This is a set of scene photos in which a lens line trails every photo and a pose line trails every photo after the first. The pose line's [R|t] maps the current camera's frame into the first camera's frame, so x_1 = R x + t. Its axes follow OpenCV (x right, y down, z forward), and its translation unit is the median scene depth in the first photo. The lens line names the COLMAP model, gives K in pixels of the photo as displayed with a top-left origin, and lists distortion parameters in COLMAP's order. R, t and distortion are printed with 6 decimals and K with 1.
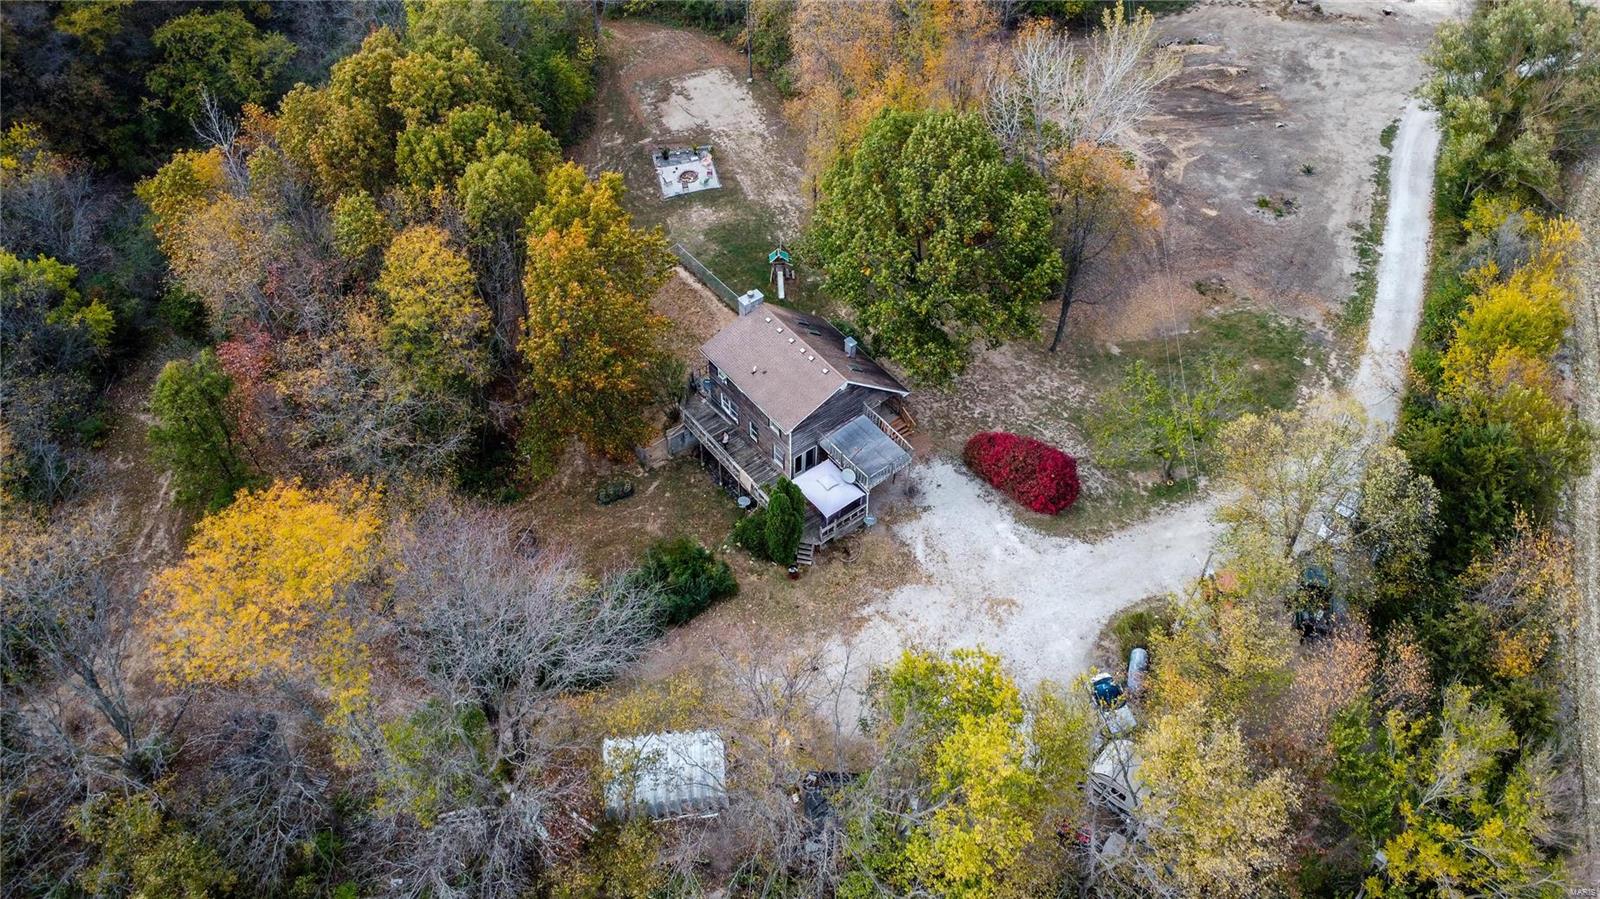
lens RADIAL K [[1156.9, 0, 797.8], [0, 1156.9, 376.0], [0, 0, 1]] dist [-0.014378, -0.003479]
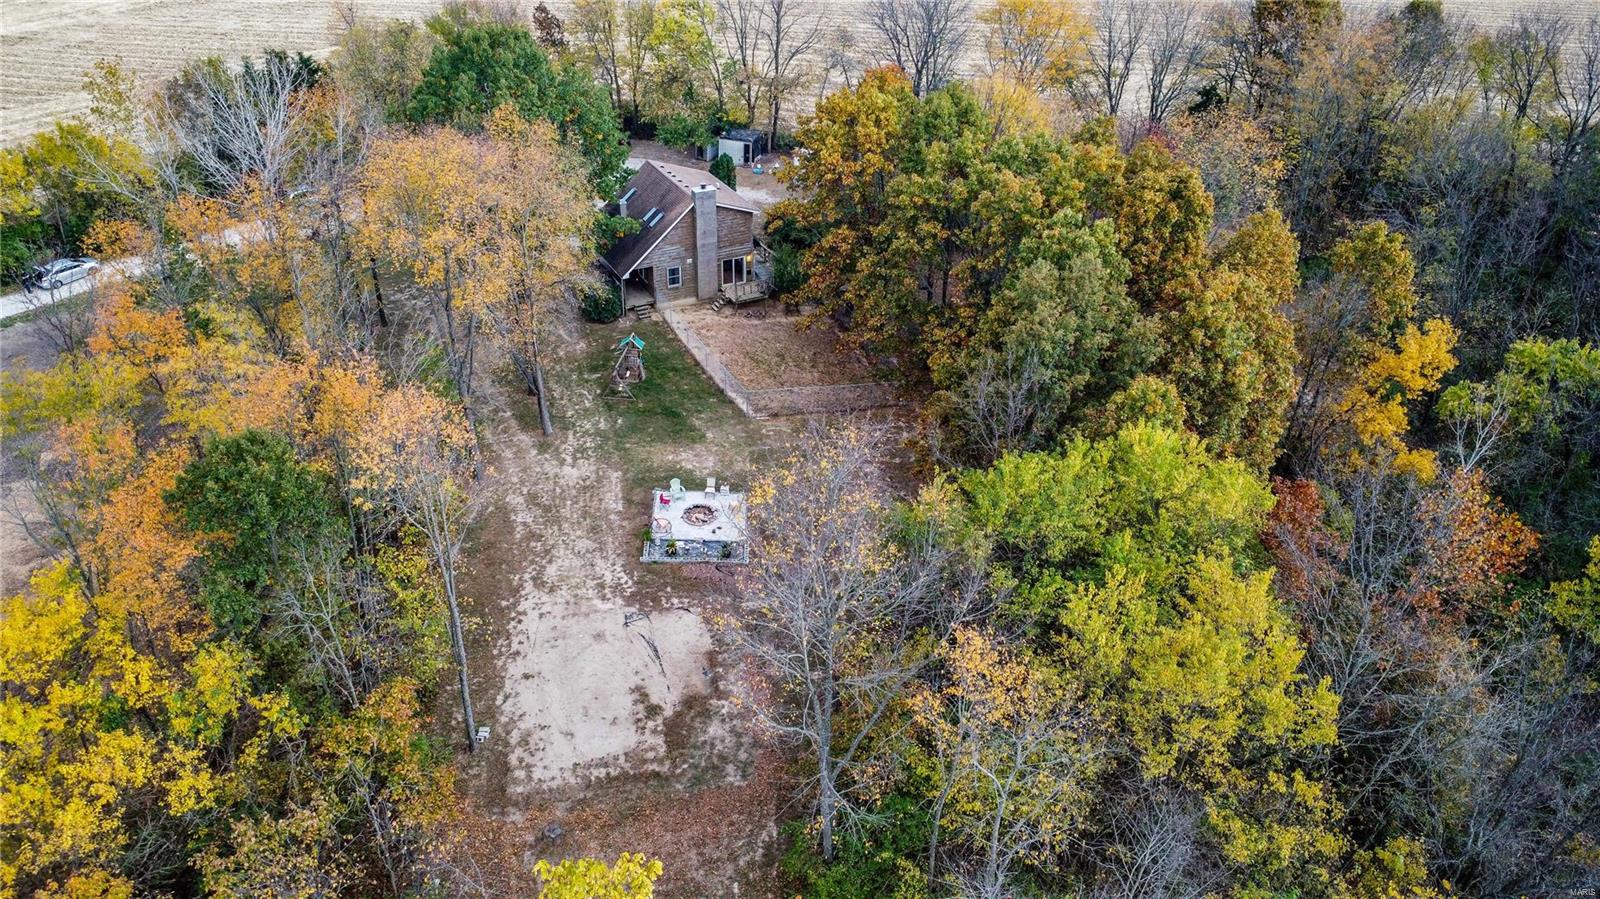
lens RADIAL K [[1164.4, 0, 800.0], [0, 1164.4, 449.5], [0, 0, 1]] dist [-0.025233, -0.010792]
pose [[-0.981610, -0.116490, 0.151237, -0.295686], [0.119781, 0.241029, 0.963098, -0.959252], [-0.148644, 0.963501, -0.222643, 1.381608]]
